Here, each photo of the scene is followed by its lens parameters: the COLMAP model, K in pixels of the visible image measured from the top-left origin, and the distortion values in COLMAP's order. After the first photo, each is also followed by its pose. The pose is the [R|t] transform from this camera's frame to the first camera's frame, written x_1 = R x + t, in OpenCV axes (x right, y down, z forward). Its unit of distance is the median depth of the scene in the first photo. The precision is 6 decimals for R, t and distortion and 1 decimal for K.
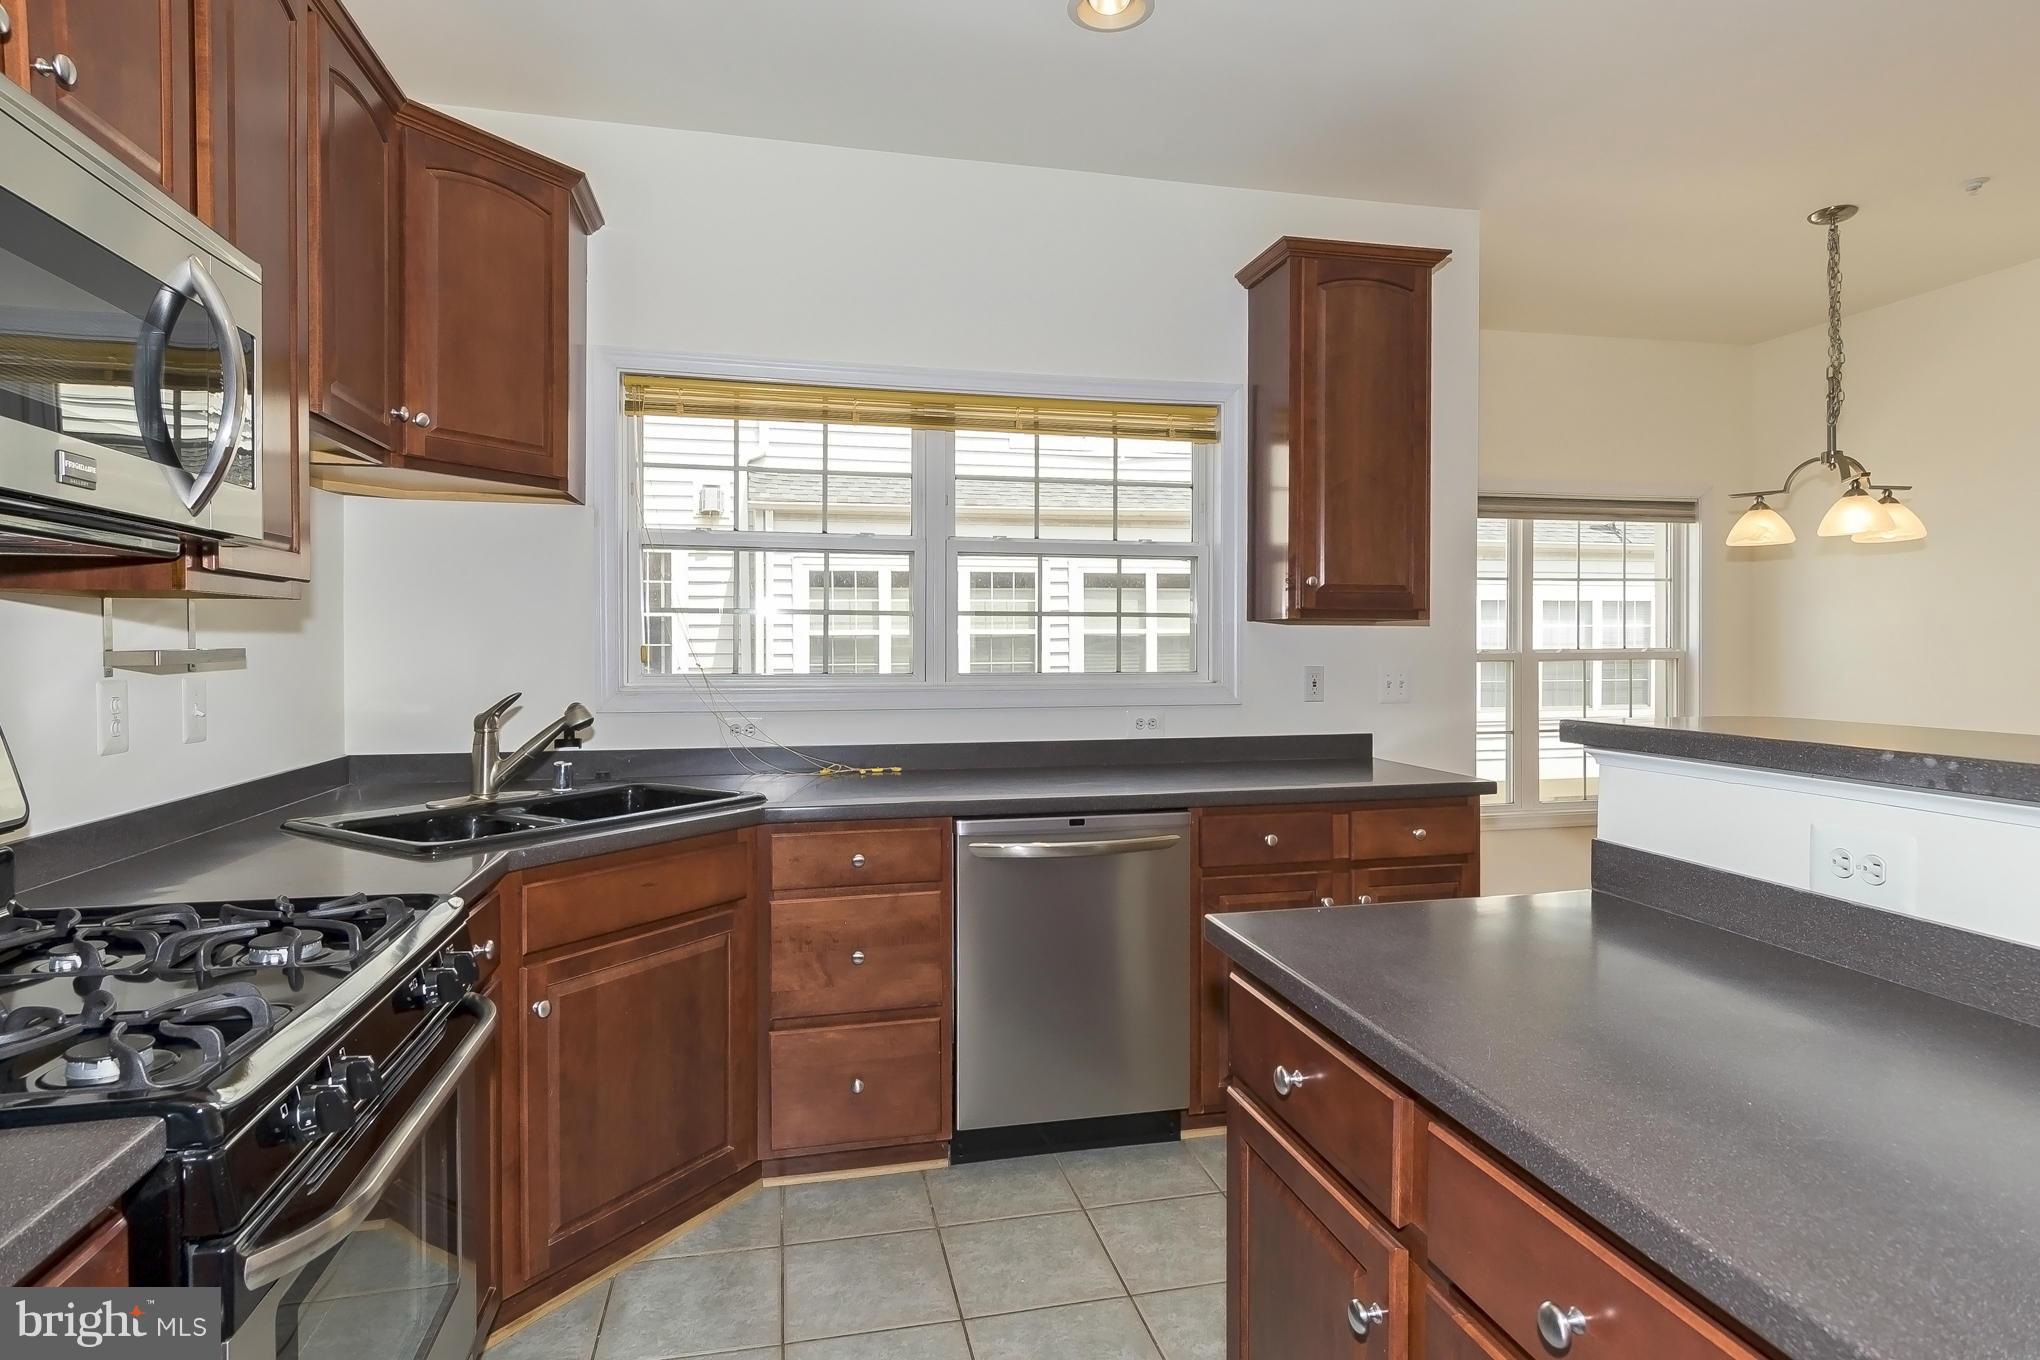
lens RADIAL K [[1091.0, 0, 1014.4], [0, 1091.0, 655.0], [0, 0, 1]] dist [0.003616, -0.000784]
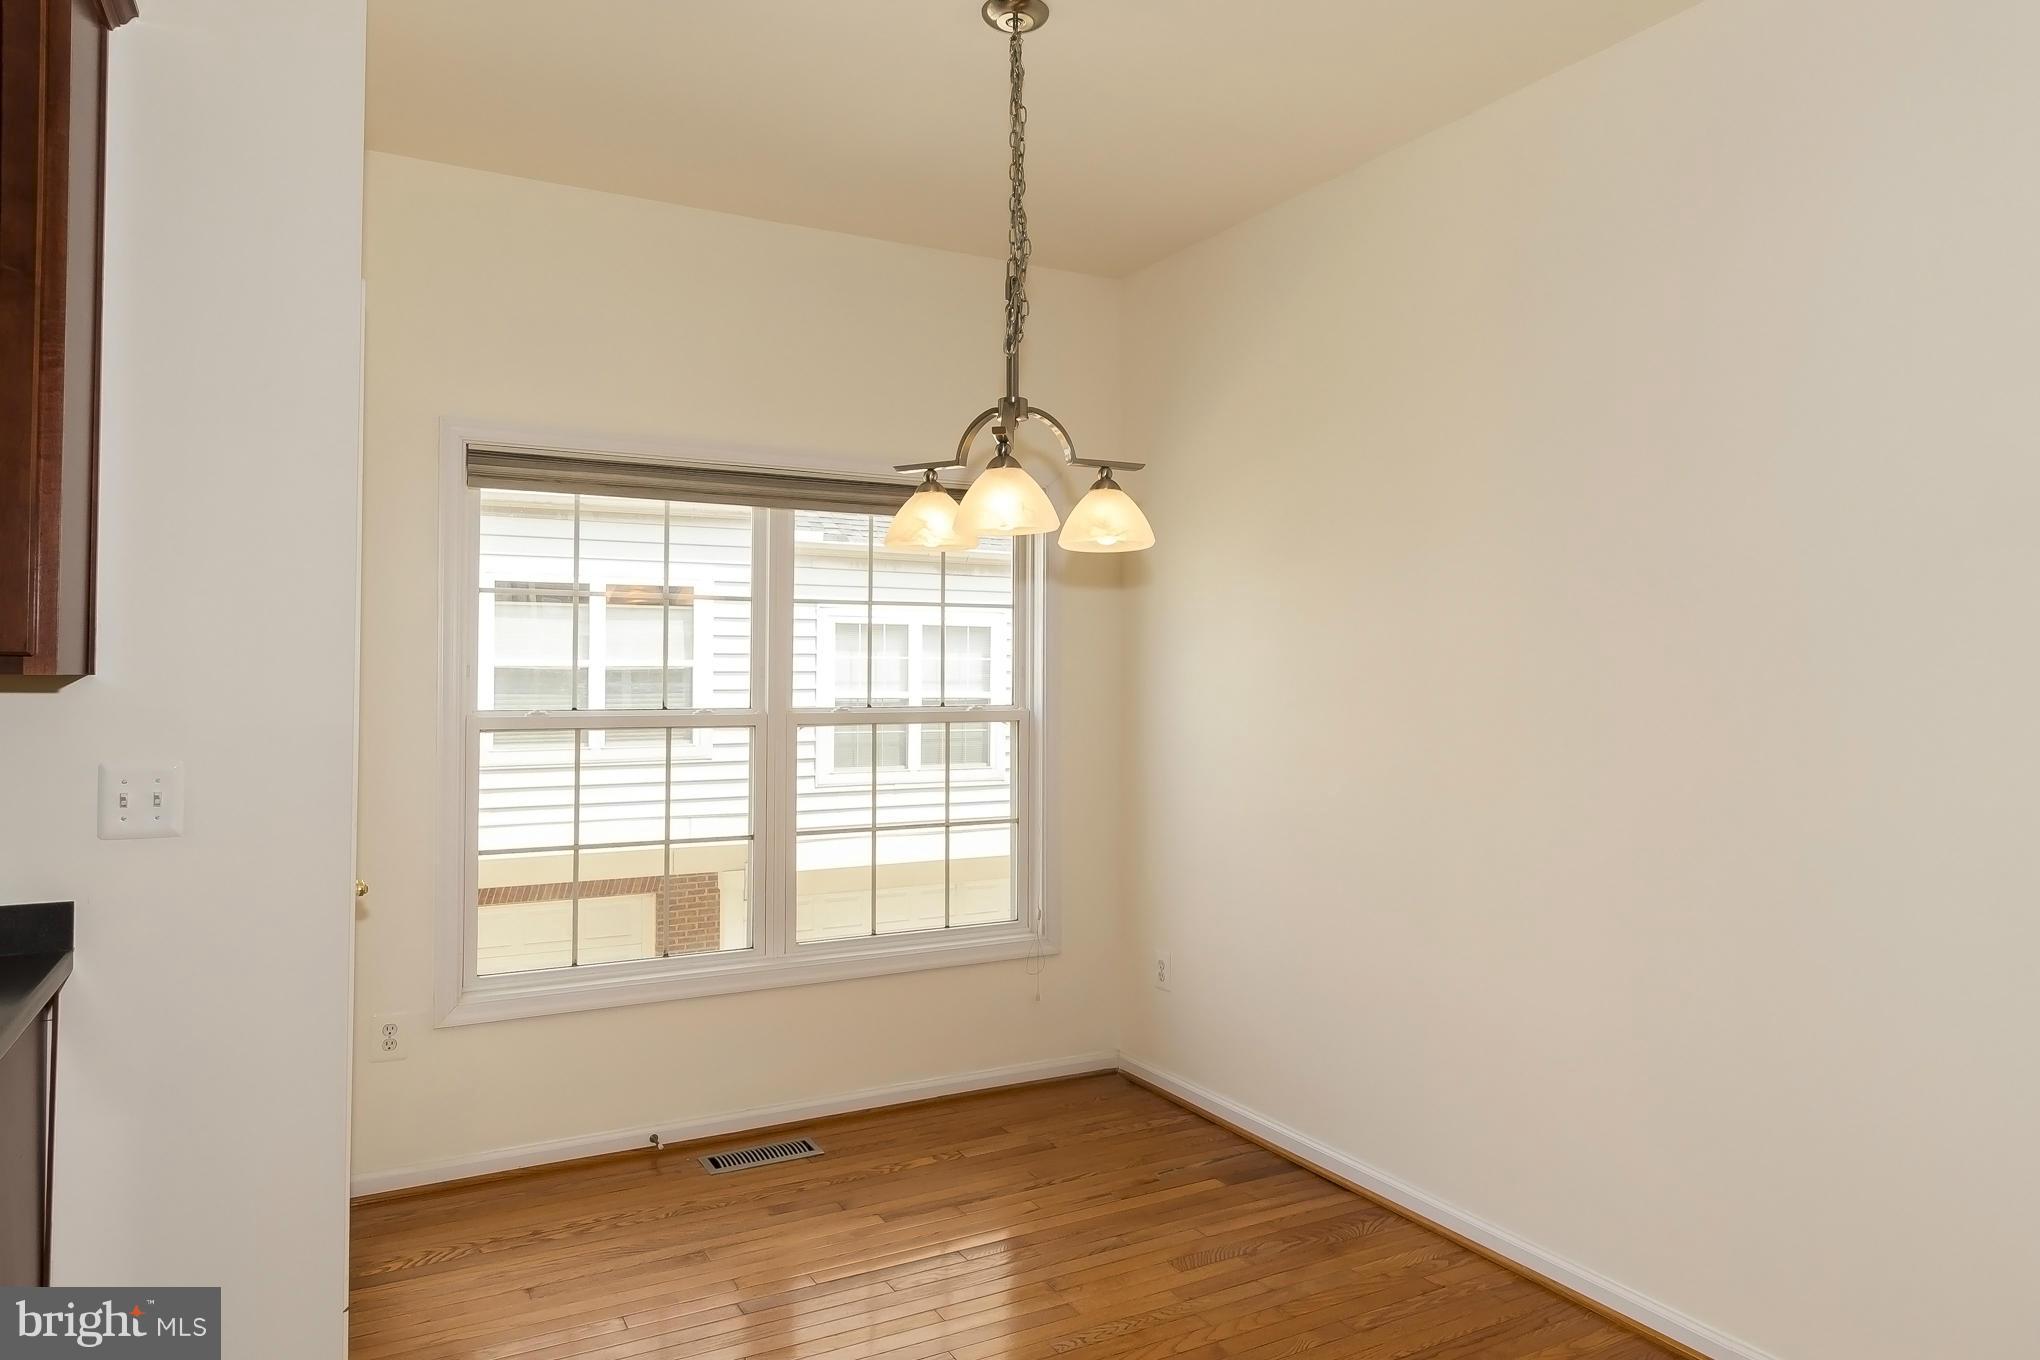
lens RADIAL K [[1311.6, 0, 1019.3], [0, 1311.6, 647.2], [0, 0, 1]] dist [0.001644, 0.000388]
pose [[0.963095, 0.014101, 0.268792, 0.617032], [-0.005795, 0.999482, -0.031669, -0.028314], [-0.269100, 0.028943, 0.962677, 0.336087]]
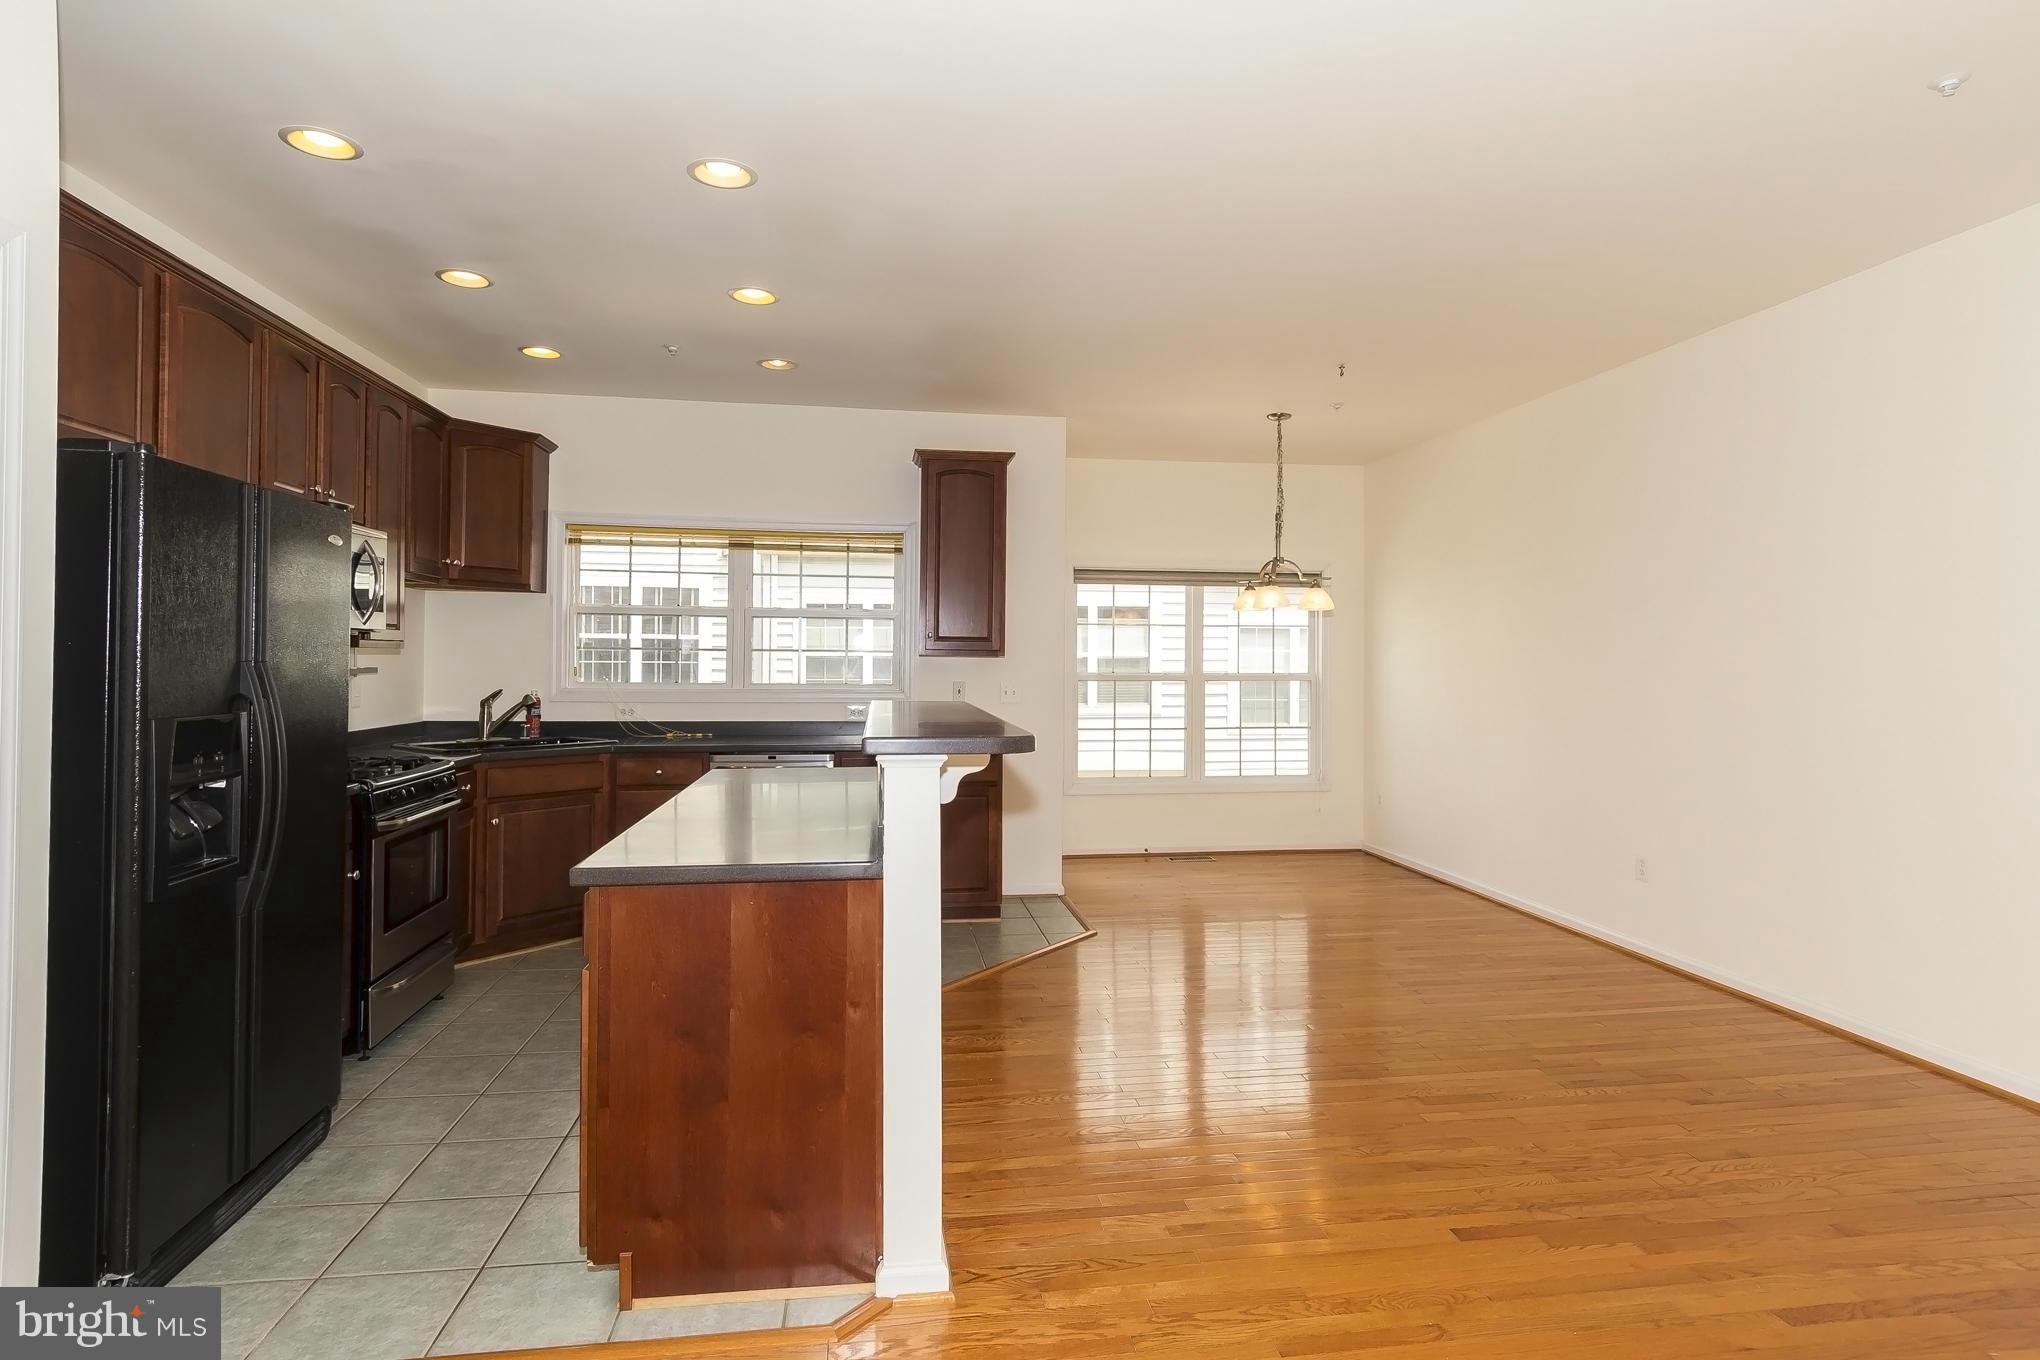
lens RADIAL K [[1091.0, 0, 1014.4], [0, 1091.0, 655.0], [0, 0, 1]] dist [0.003616, -0.000784]
pose [[0.996381, 0.008474, -0.084579, 0.539624], [-0.009942, 0.999807, -0.016951, -0.003911], [0.084419, 0.017730, 0.996273, -0.771266]]
